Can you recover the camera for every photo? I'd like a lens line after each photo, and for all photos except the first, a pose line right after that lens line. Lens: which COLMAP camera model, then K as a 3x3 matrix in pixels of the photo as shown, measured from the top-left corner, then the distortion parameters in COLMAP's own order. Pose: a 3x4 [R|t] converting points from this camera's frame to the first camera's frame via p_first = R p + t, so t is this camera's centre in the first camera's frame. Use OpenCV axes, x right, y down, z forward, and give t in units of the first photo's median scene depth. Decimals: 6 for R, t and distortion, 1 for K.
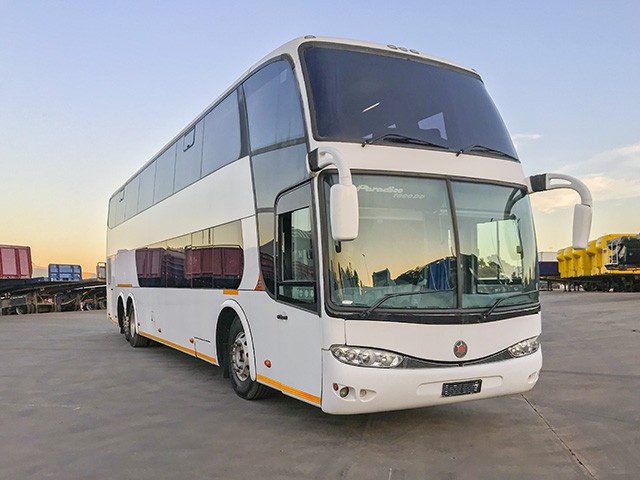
lens RADIAL K [[603.0, 0, 318.9], [0, 603.0, 254.4], [0, 0, 1]] dist [0.009379, 0.000968]
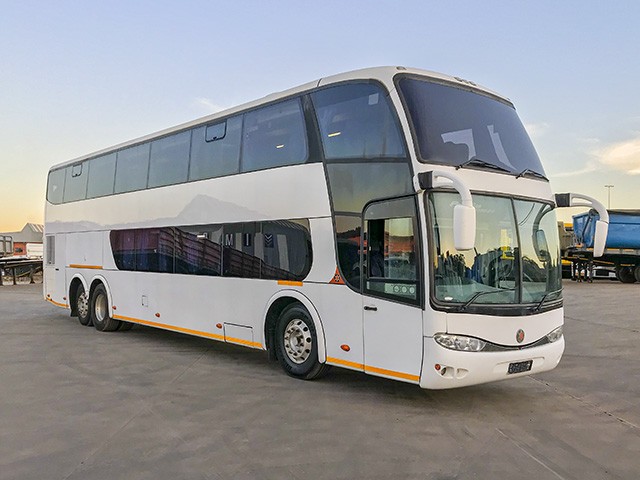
lens RADIAL K [[662.5, 0, 294.9], [0, 662.5, 248.8], [0, 0, 1]] dist [-0.010015, -0.012677]
pose [[0.979171, 0.026722, 0.201272, -0.481028], [-0.033567, 0.998966, 0.030669, -0.047053], [-0.200244, -0.036786, 0.979055, -0.227526]]
